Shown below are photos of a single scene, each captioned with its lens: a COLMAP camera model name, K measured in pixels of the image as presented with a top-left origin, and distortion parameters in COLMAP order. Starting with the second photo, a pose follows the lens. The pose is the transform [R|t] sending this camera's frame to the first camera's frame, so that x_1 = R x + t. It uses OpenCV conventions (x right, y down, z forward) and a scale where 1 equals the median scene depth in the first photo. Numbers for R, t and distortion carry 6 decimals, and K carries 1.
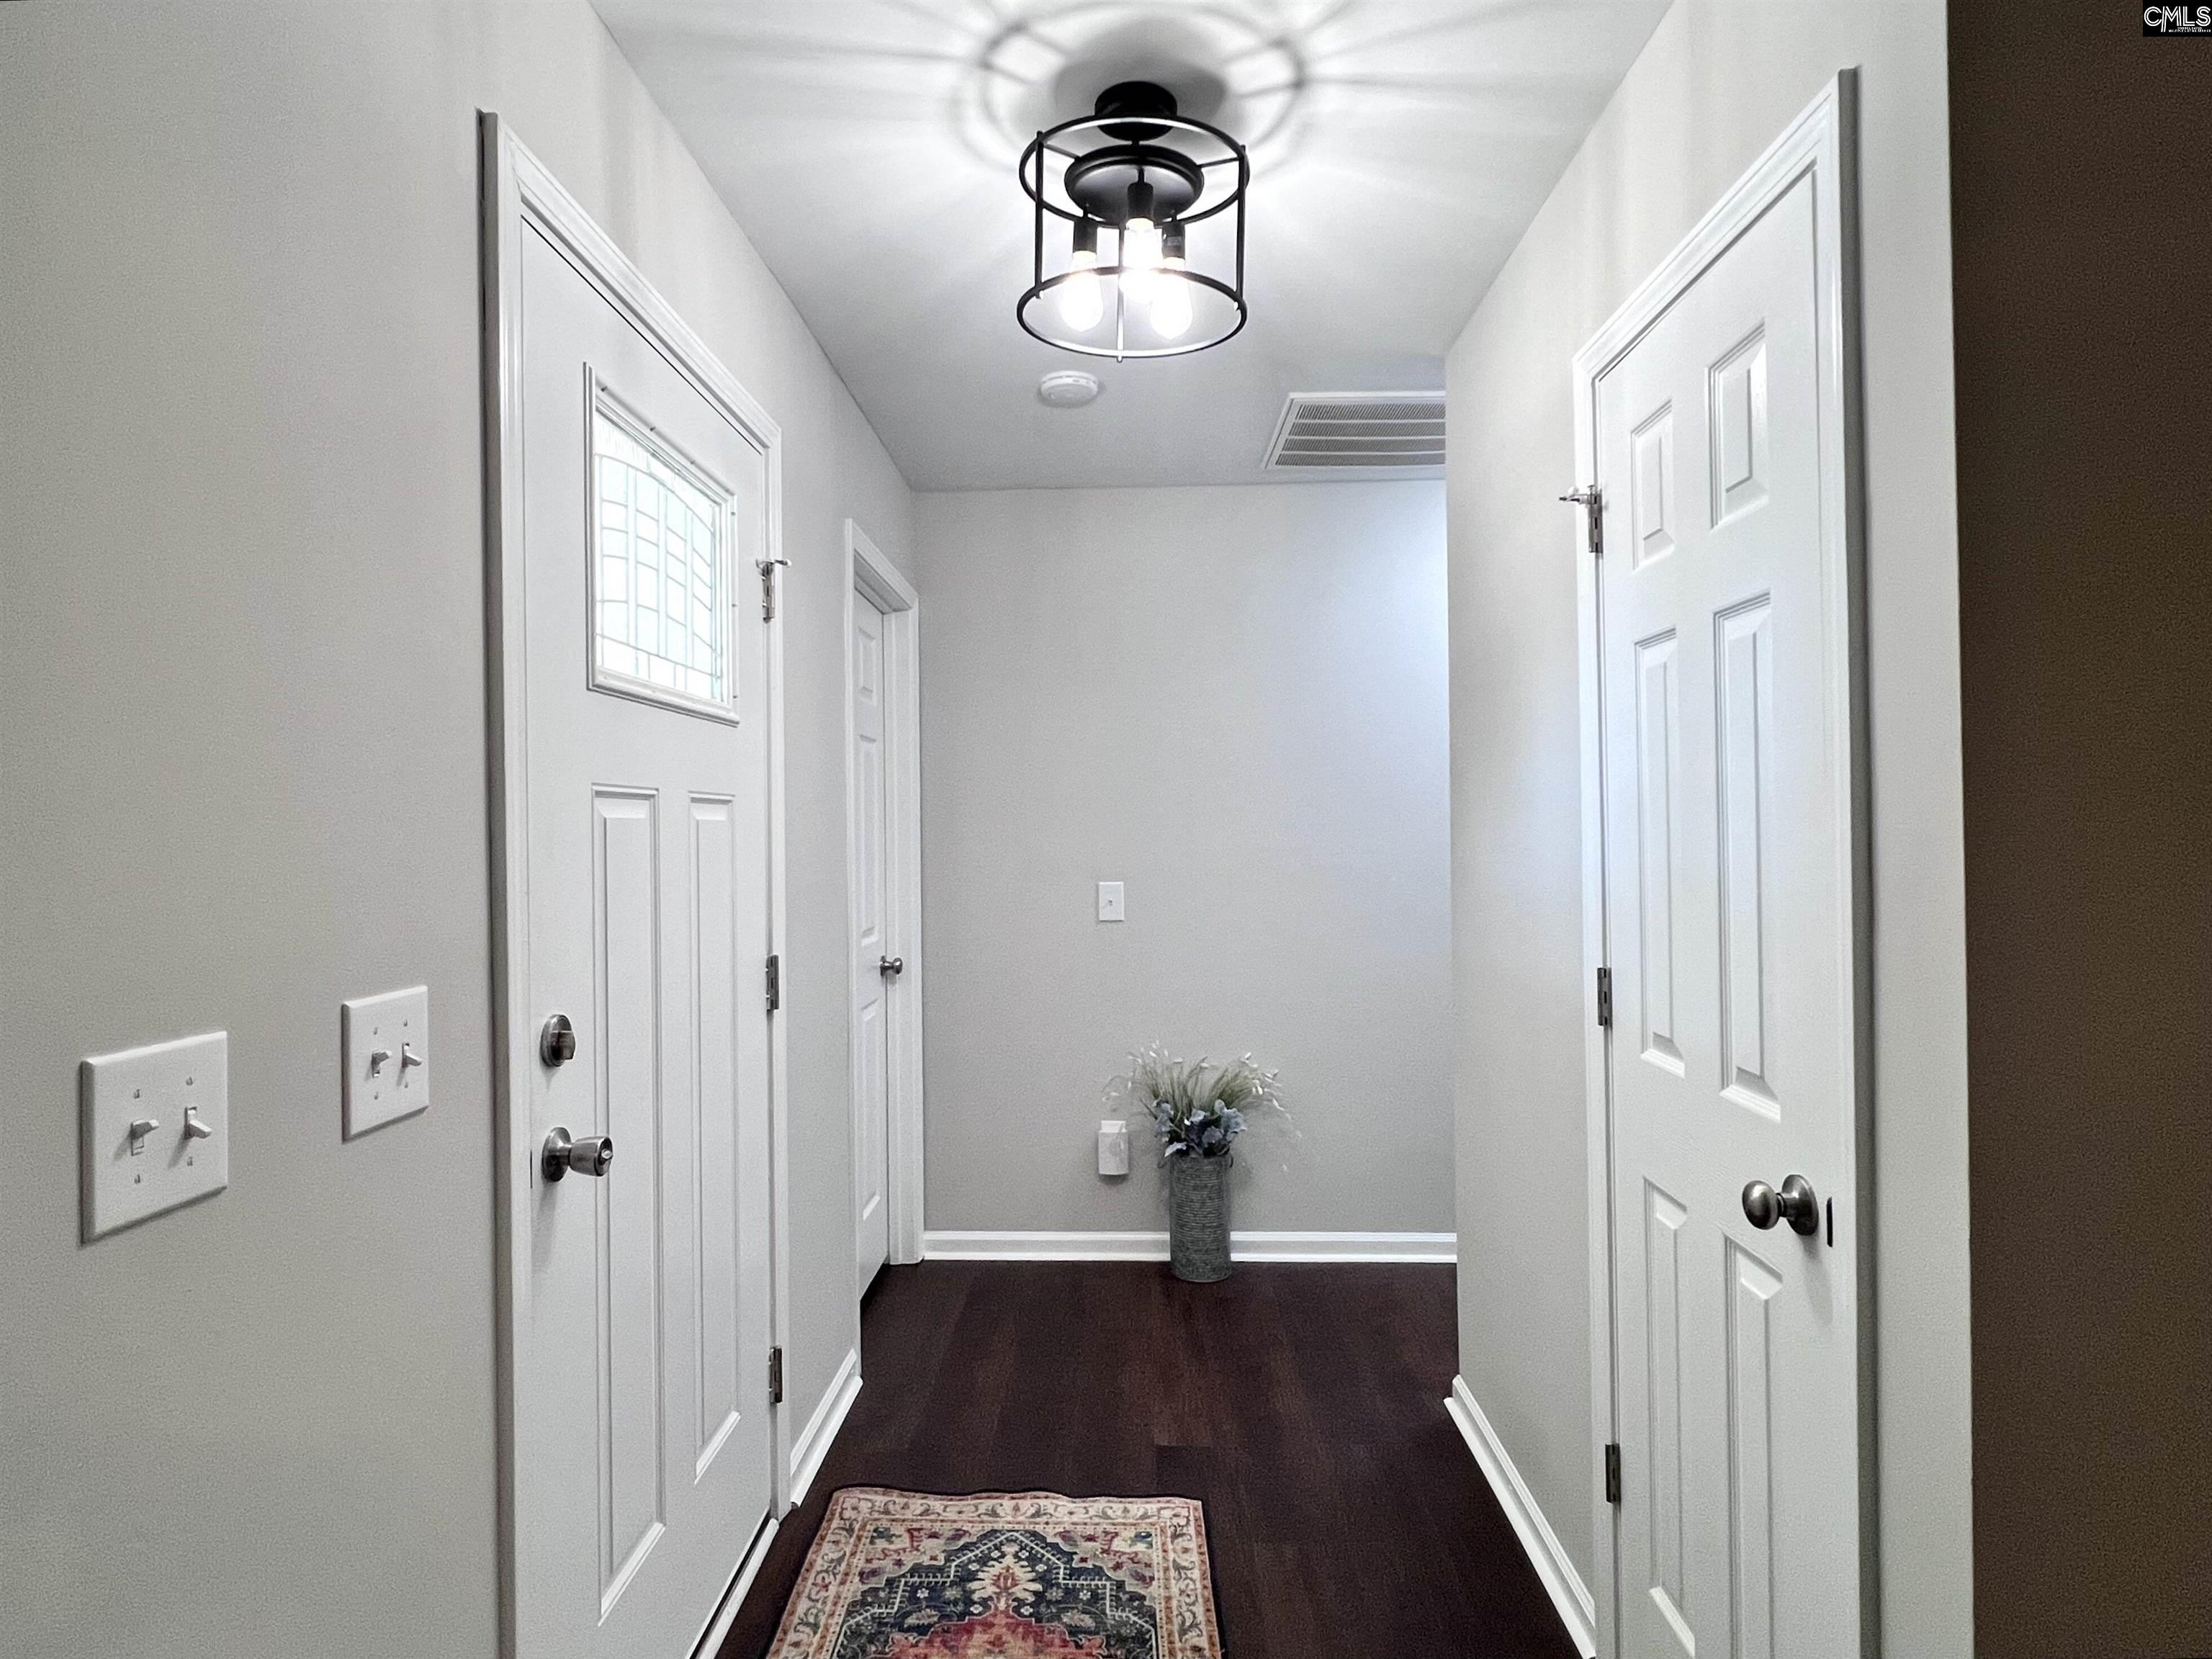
lens RADIAL K [[1169.1, 0, 1148.3], [0, 1169.1, 842.1], [0, 0, 1]] dist [-0.002723, 0.000707]
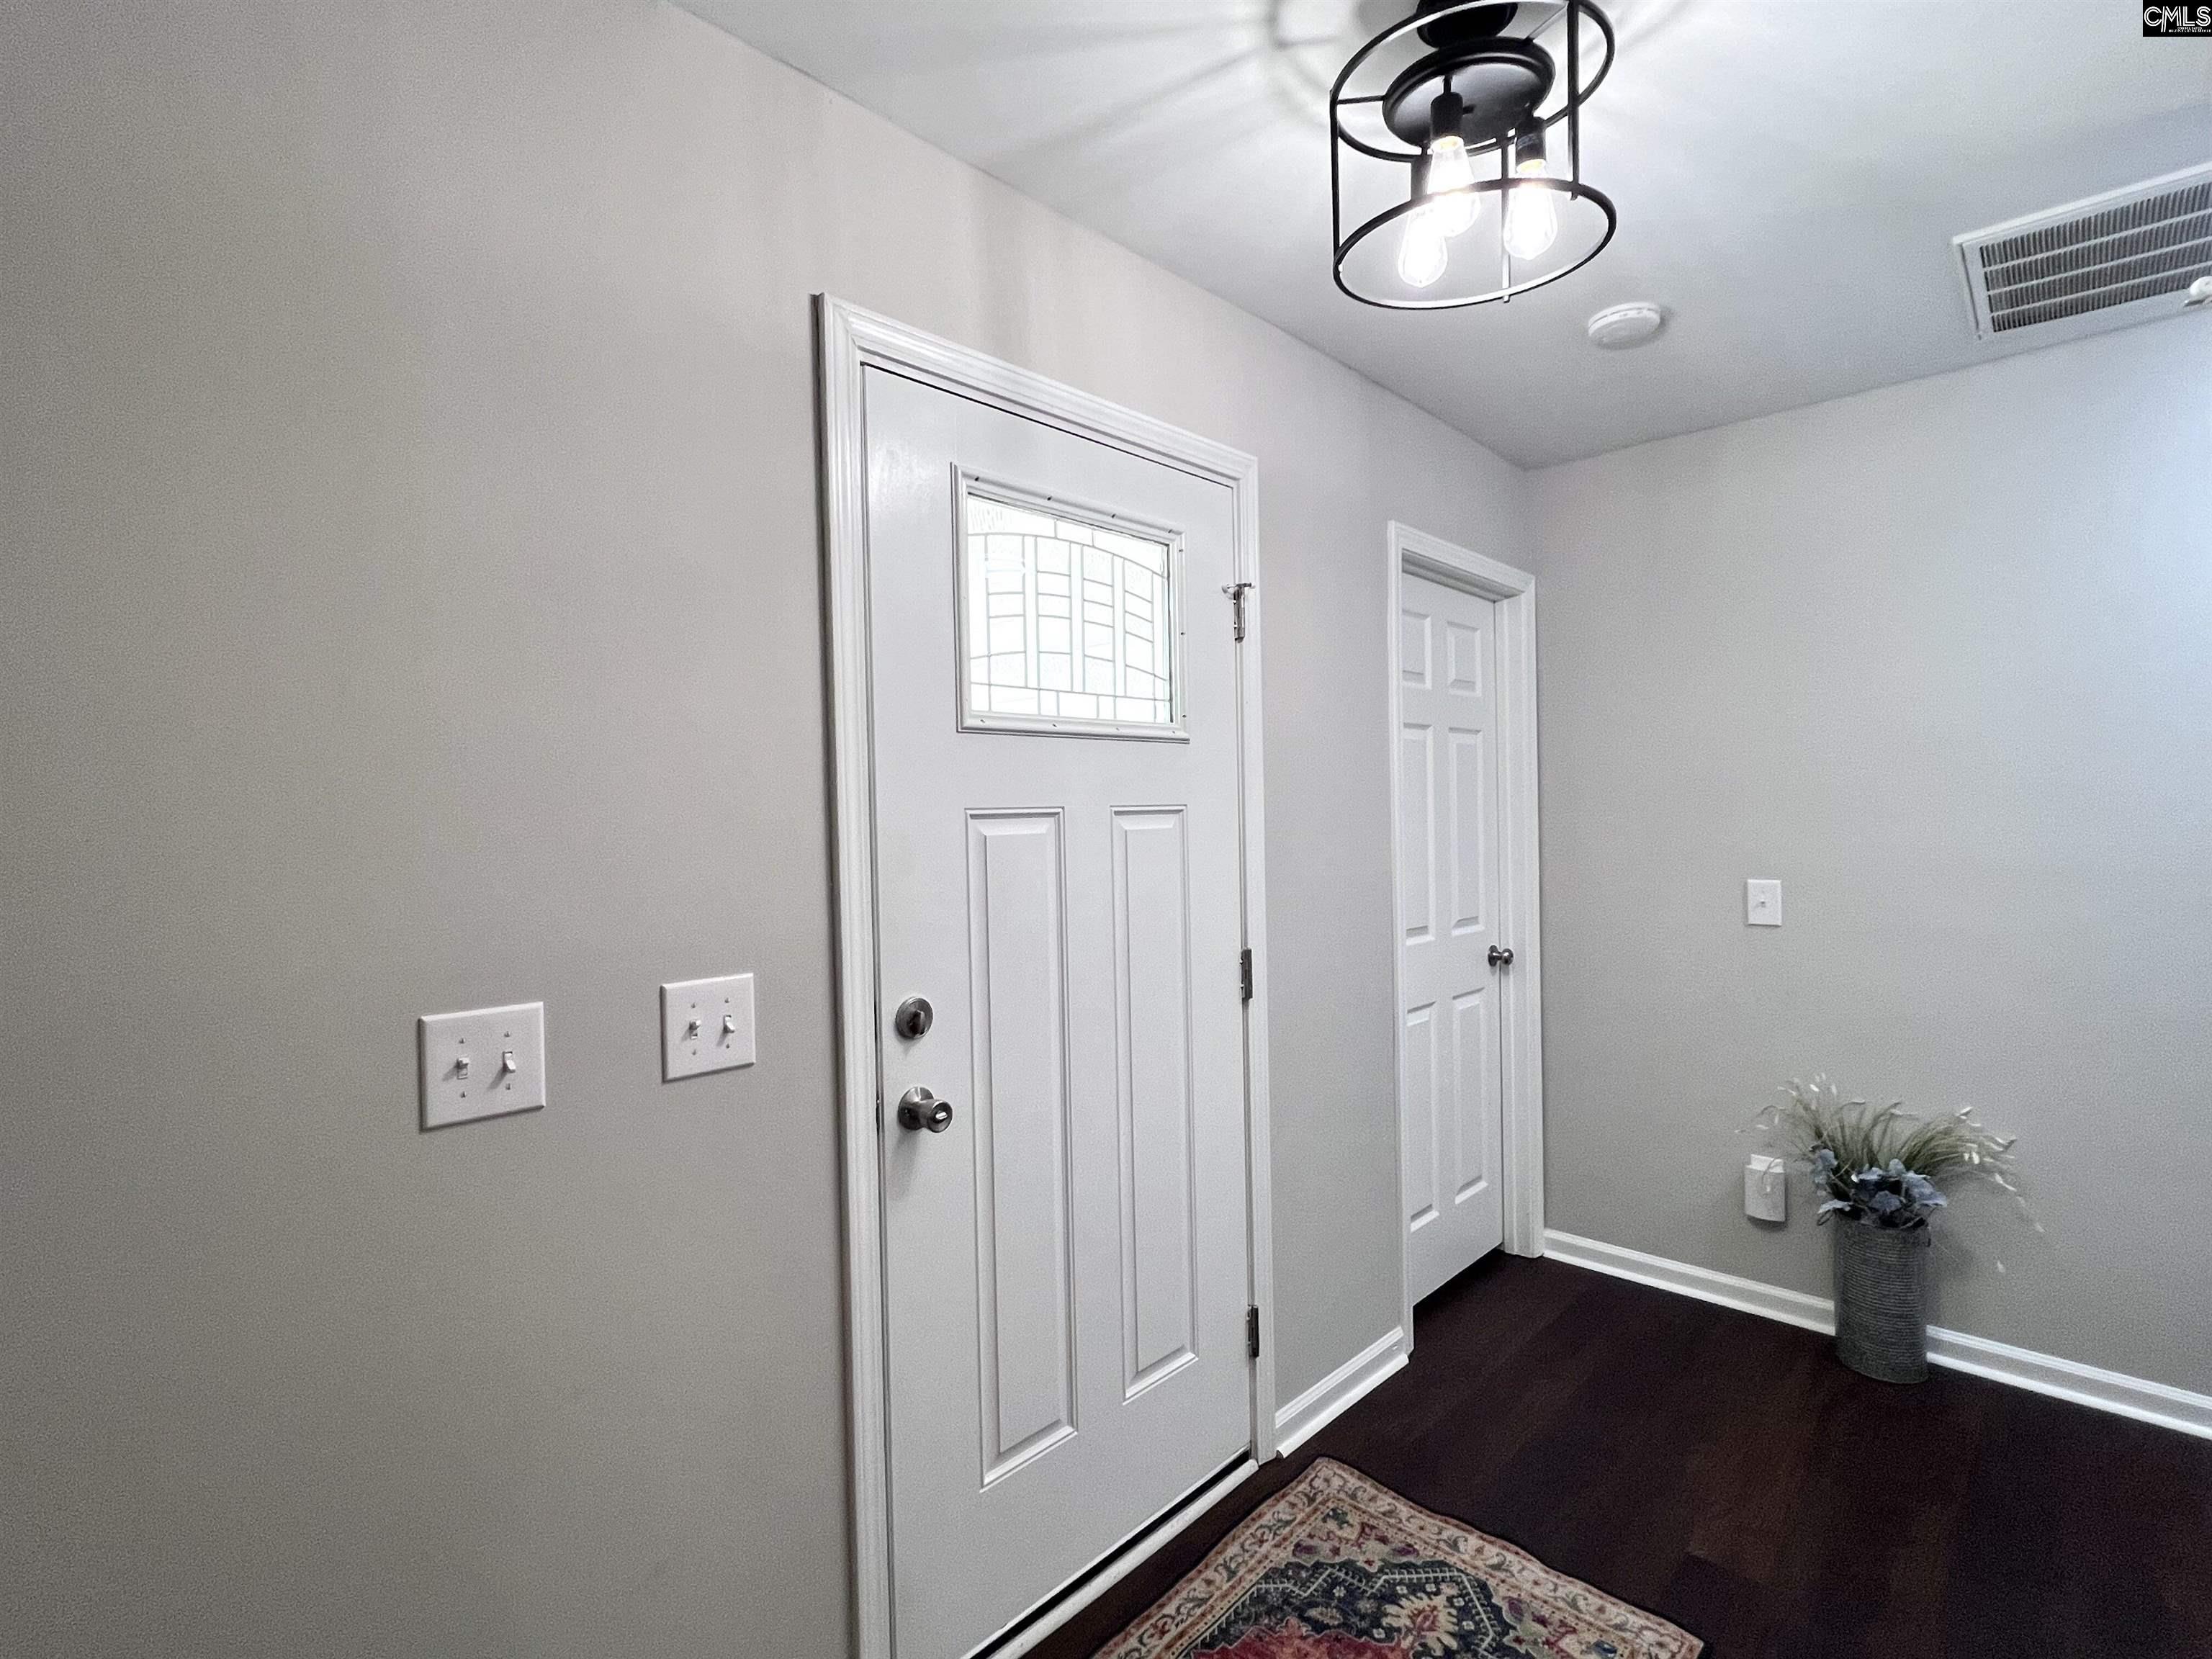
lens RADIAL K [[1070.0, 0, 1108.8], [0, 1070.0, 843.4], [0, 0, 1]] dist [-0.001861, 0.000722]
pose [[0.743578, 0.014041, -0.668502, 0.247574], [0.004396, 0.999655, 0.025886, -0.027537], [0.668635, -0.022187, 0.743260, 0.177071]]
